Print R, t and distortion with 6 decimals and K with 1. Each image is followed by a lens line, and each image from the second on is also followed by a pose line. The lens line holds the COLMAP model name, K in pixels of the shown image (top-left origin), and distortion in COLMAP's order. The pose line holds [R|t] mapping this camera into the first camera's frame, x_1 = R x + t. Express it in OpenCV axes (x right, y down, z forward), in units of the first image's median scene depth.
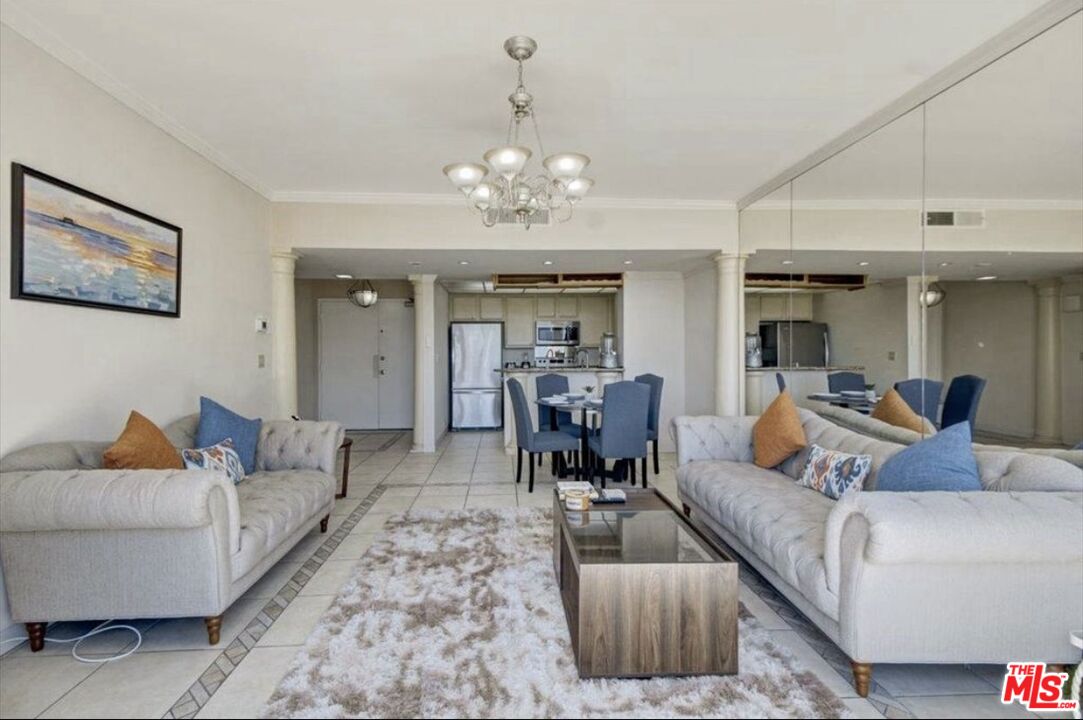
lens RADIAL K [[519.2, 0, 538.7], [0, 519.2, 352.9], [0, 0, 1]] dist [0.012705, 0.000786]
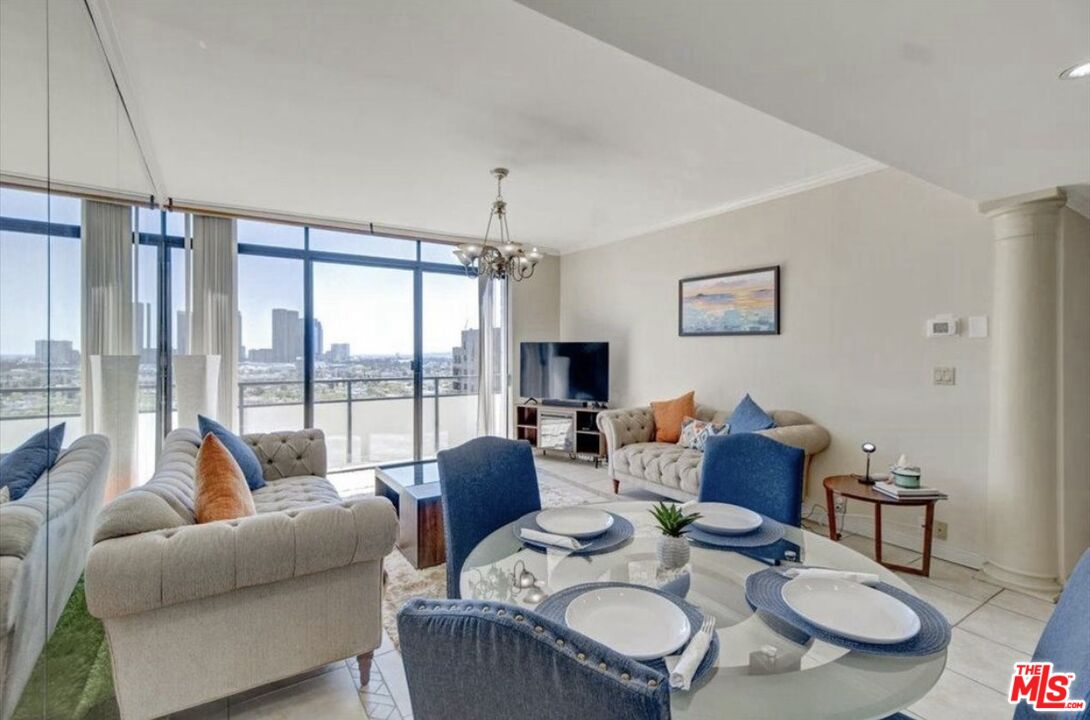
lens RADIAL K [[509.7, 0, 549.3], [0, 509.7, 355.0], [0, 0, 1]] dist [0.027680, -0.001424]
pose [[-0.873770, 0.004534, -0.486319, 0.508115], [-0.001123, 0.999935, 0.011341, -0.034314], [0.486339, 0.010455, -0.873708, 2.132929]]
